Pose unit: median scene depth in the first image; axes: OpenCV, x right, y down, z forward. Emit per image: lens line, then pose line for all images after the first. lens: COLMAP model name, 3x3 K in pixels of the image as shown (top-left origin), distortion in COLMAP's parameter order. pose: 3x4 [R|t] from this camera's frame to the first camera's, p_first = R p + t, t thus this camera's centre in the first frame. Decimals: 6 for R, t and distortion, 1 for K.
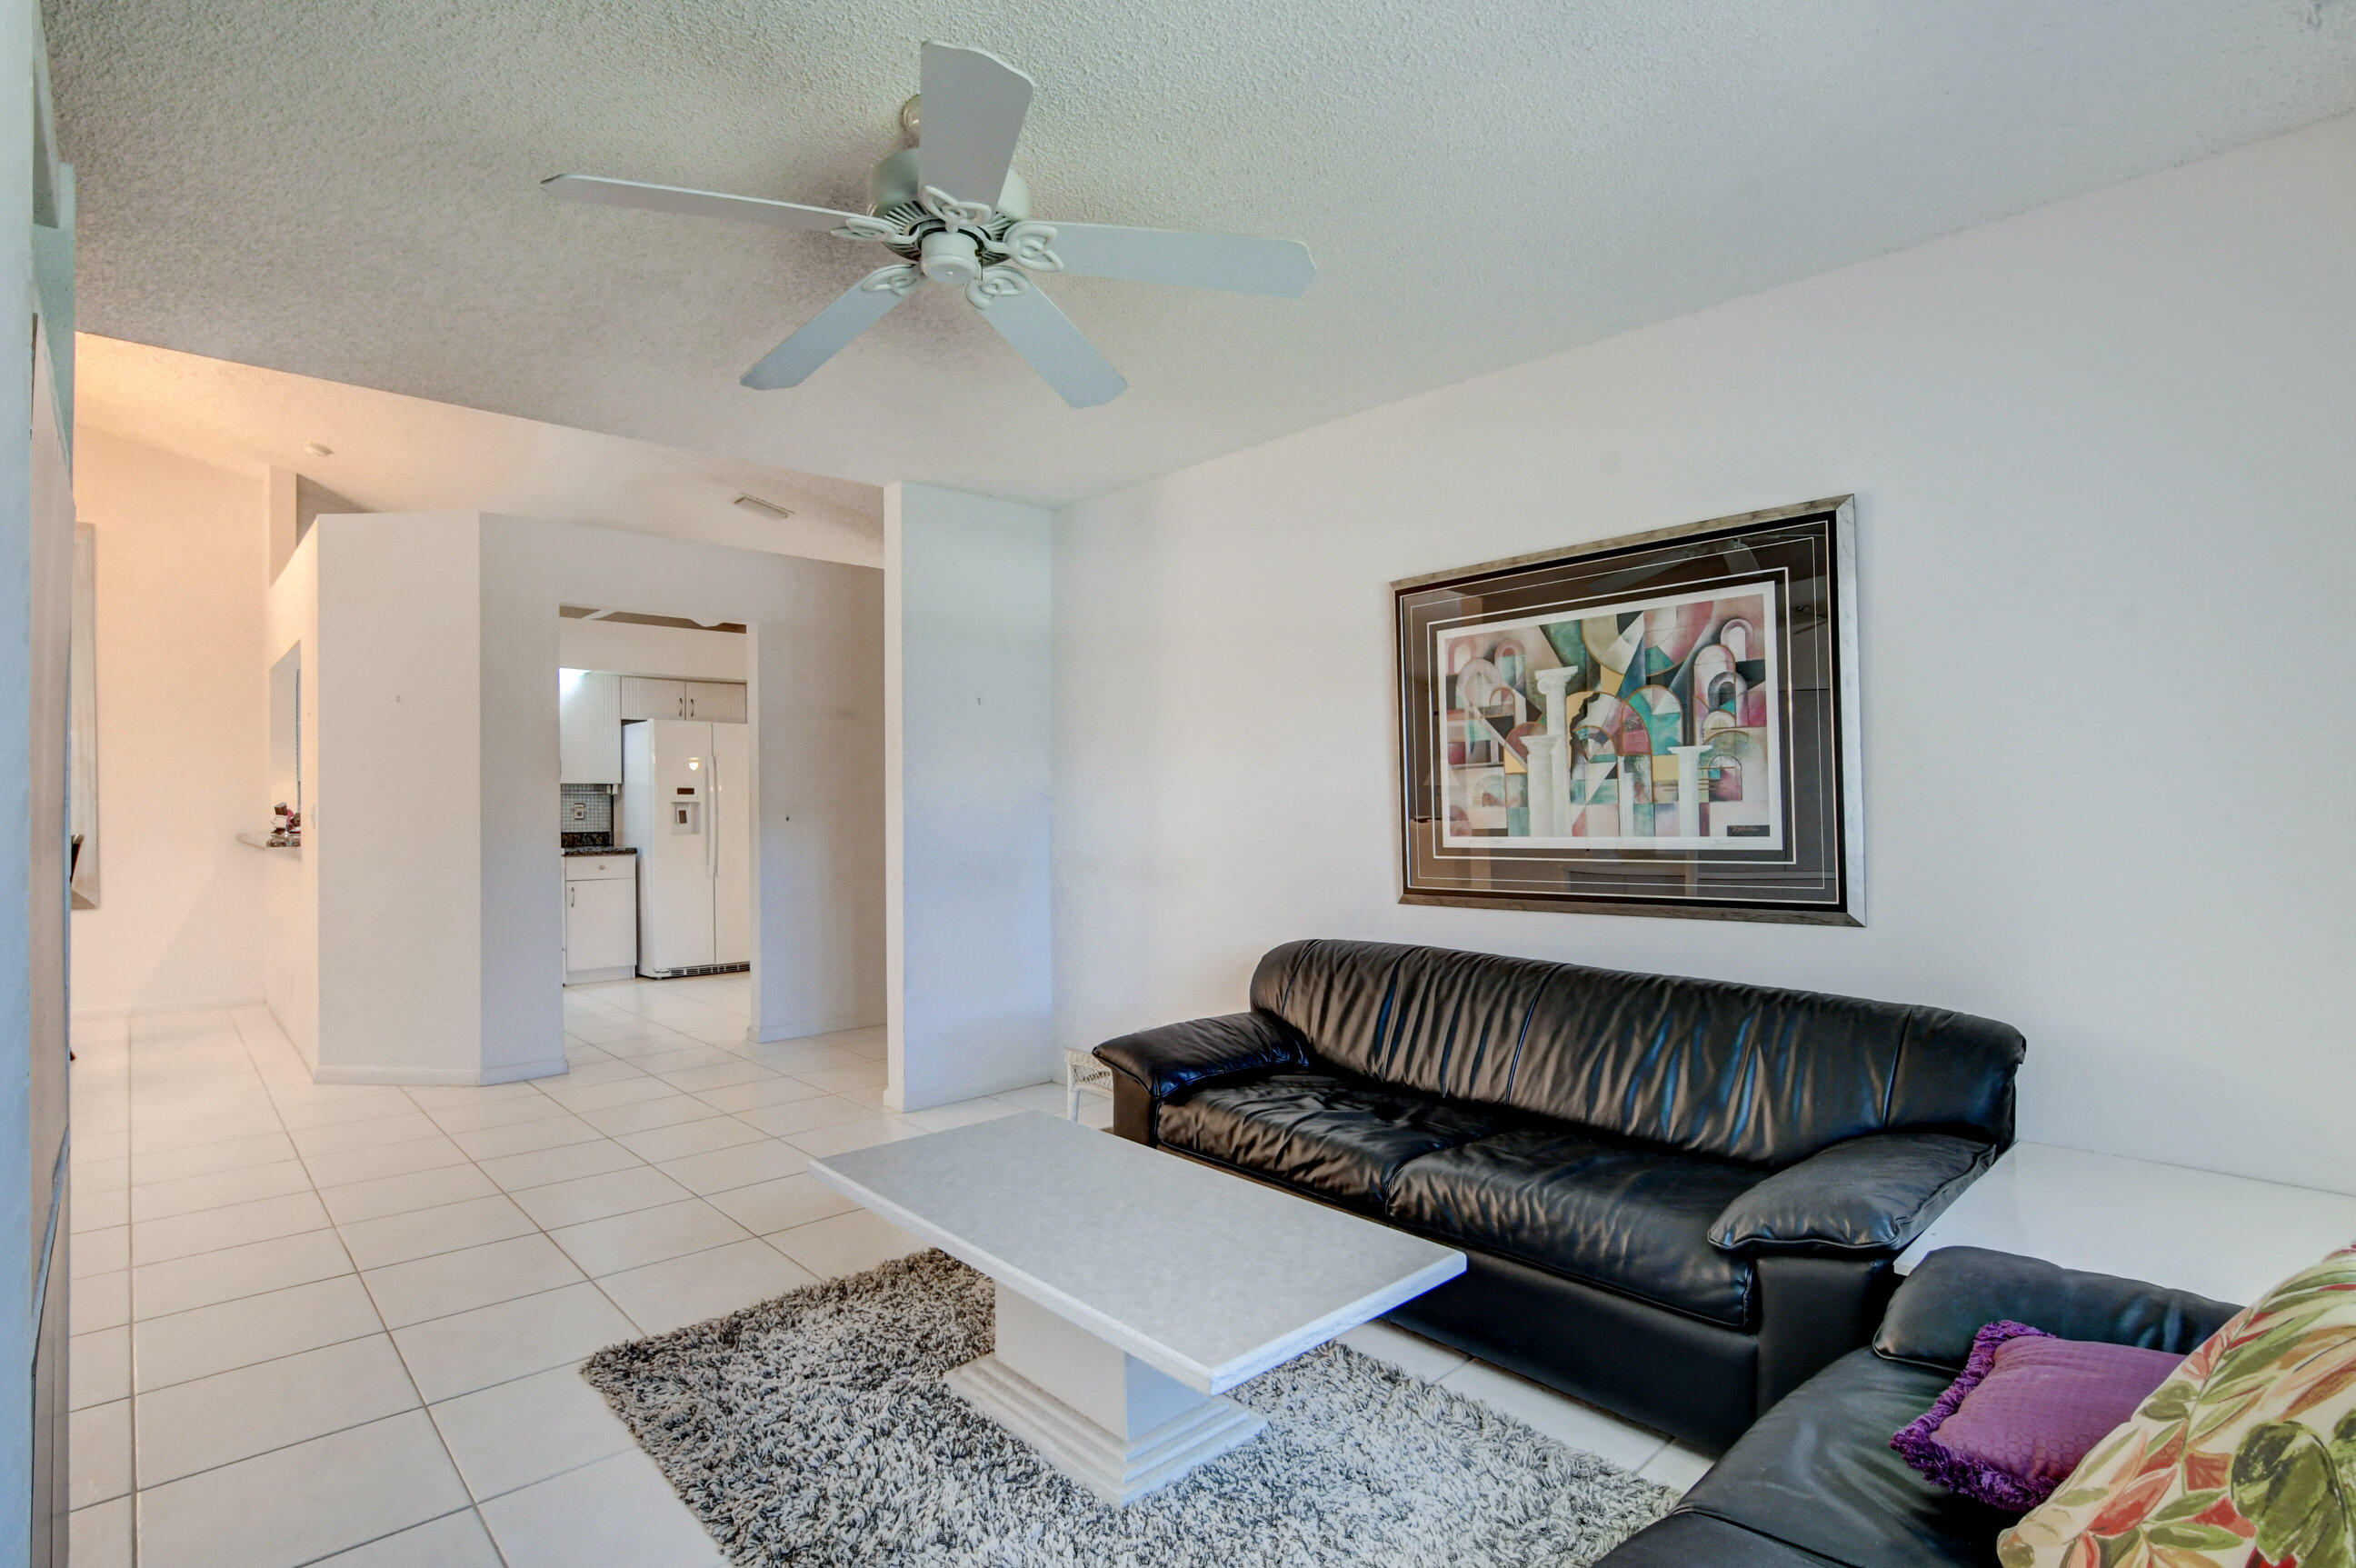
lens RADIAL K [[1153.3, 0, 1172.2], [0, 1153.3, 807.1], [0, 0, 1]] dist [-0.032593, 0.011206]
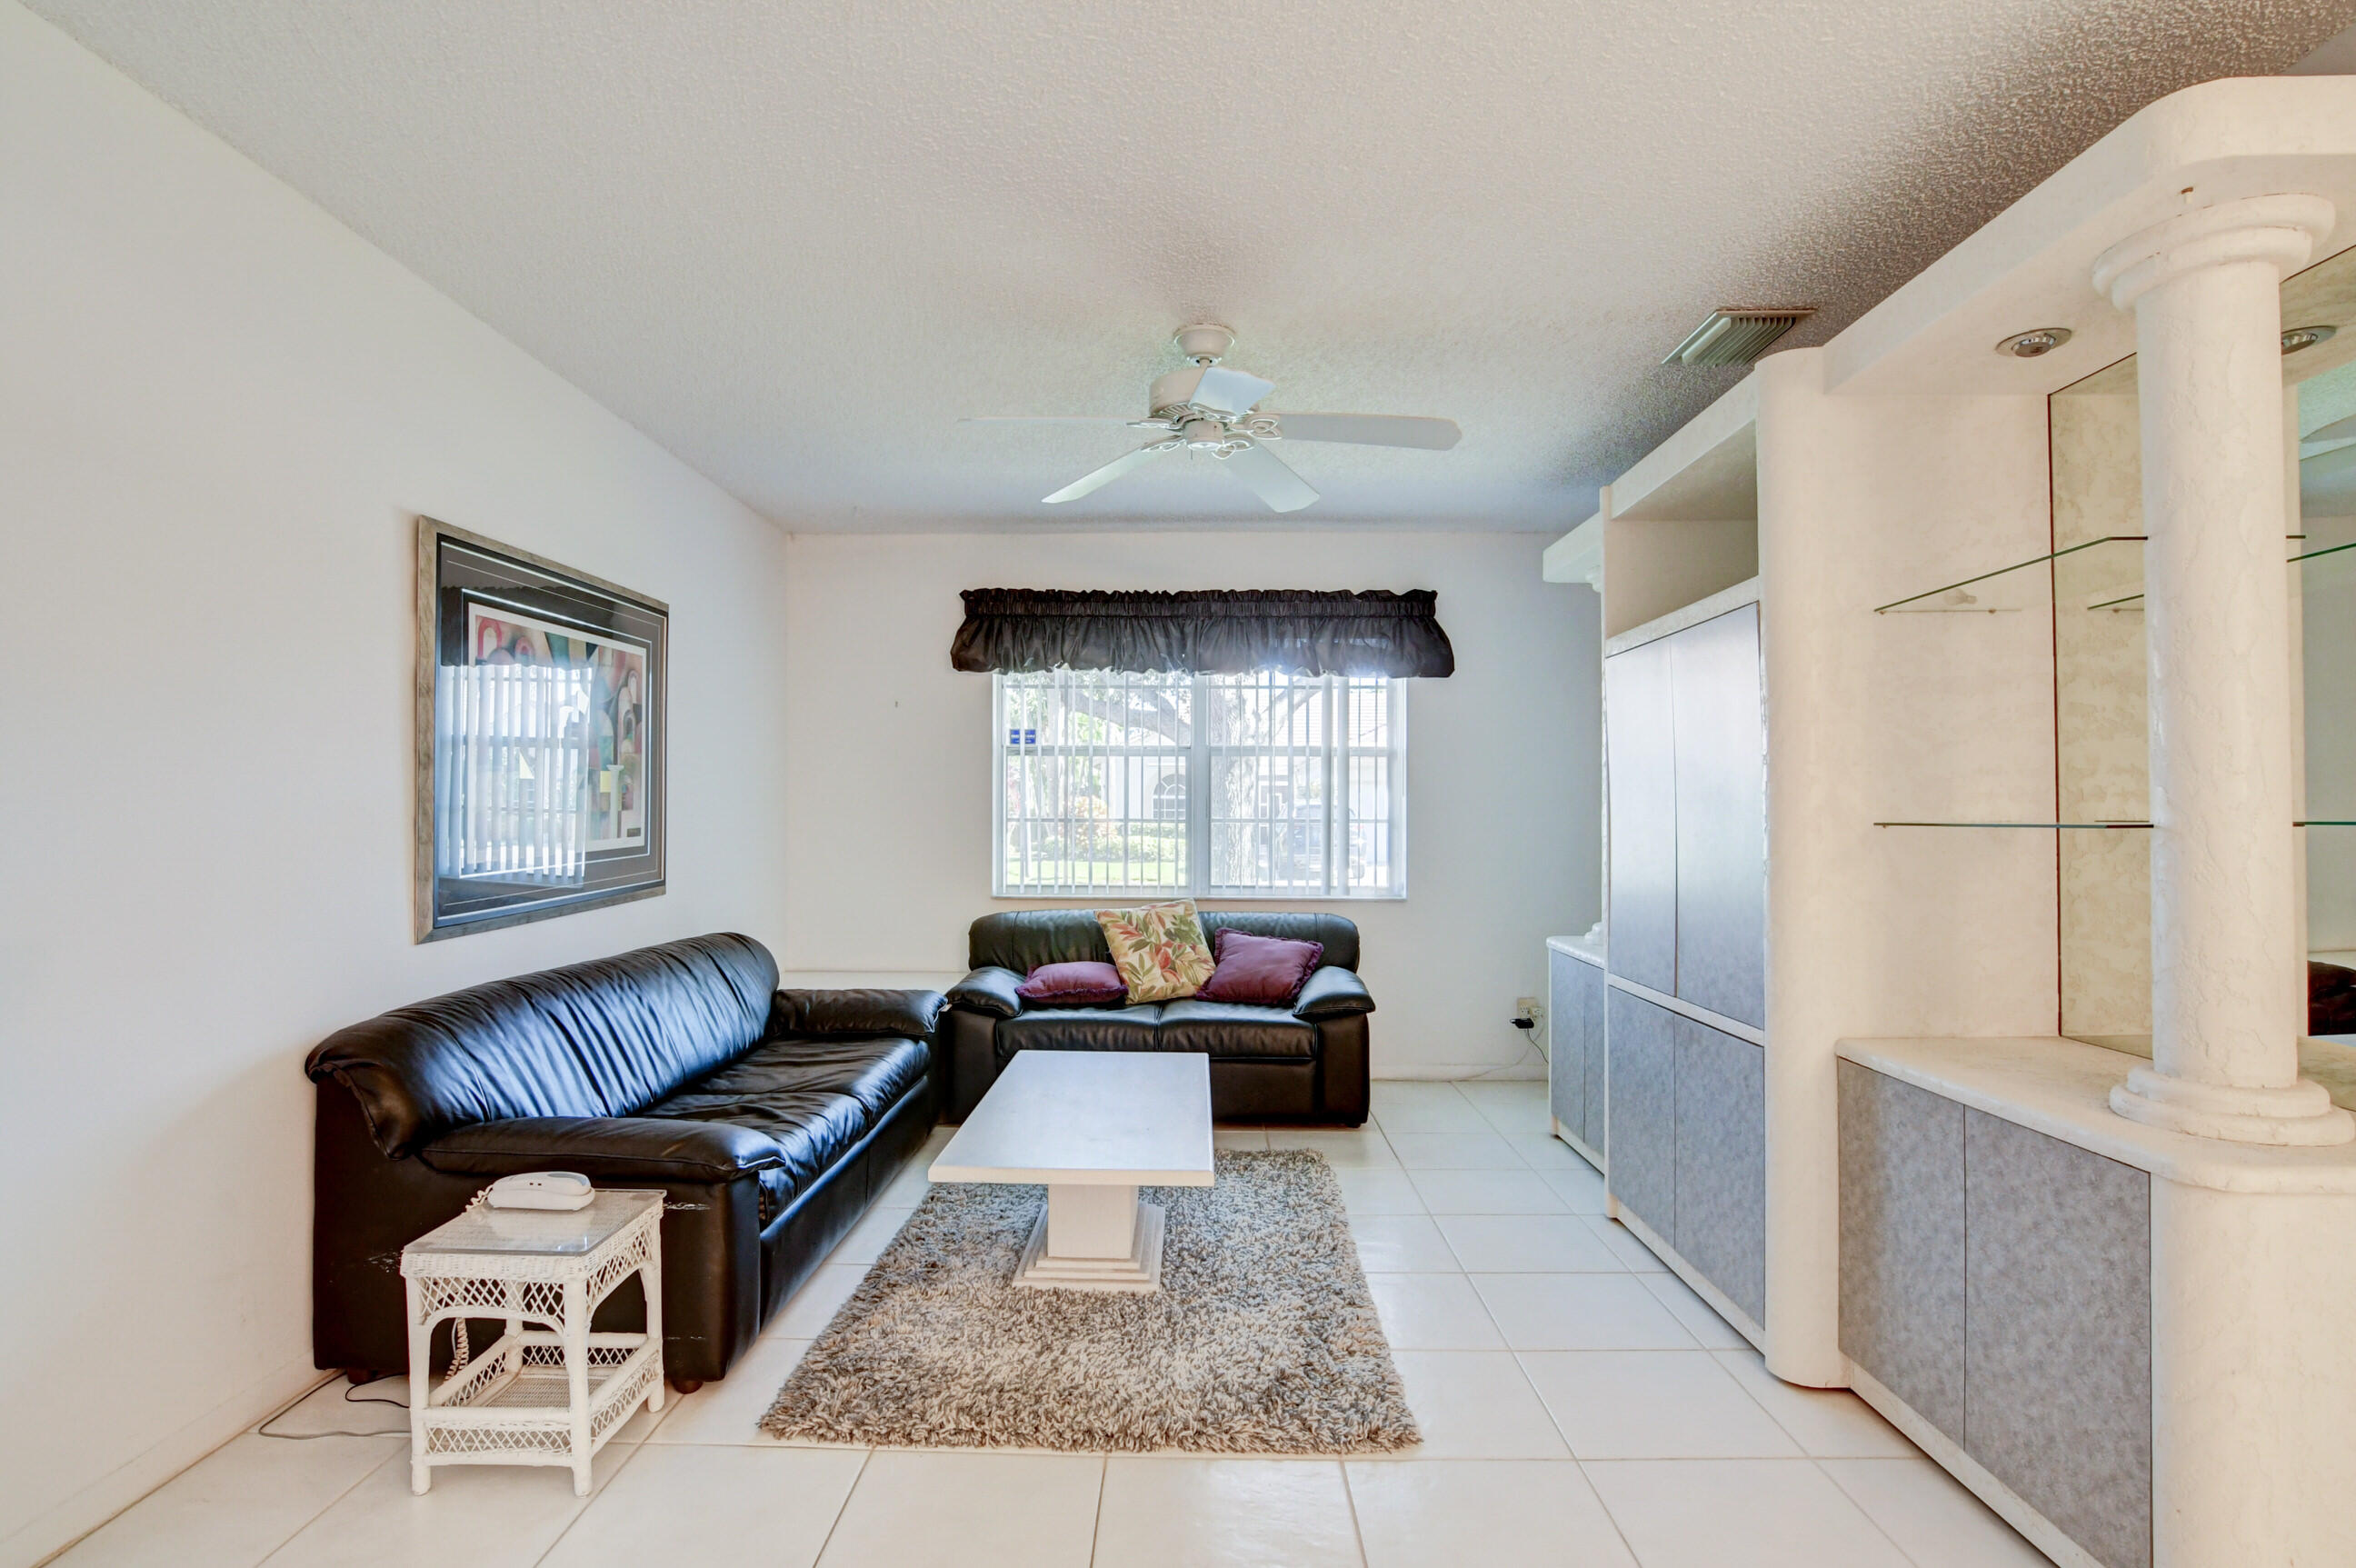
lens RADIAL K [[1153.3, 0, 1172.2], [0, 1153.3, 807.1], [0, 0, 1]] dist [-0.032593, 0.011206]
pose [[-0.723322, 0.009419, 0.690447, -0.843370], [0.006441, 0.999955, -0.006894, 0.004422], [-0.690481, -0.000540, -0.723351, 1.498513]]
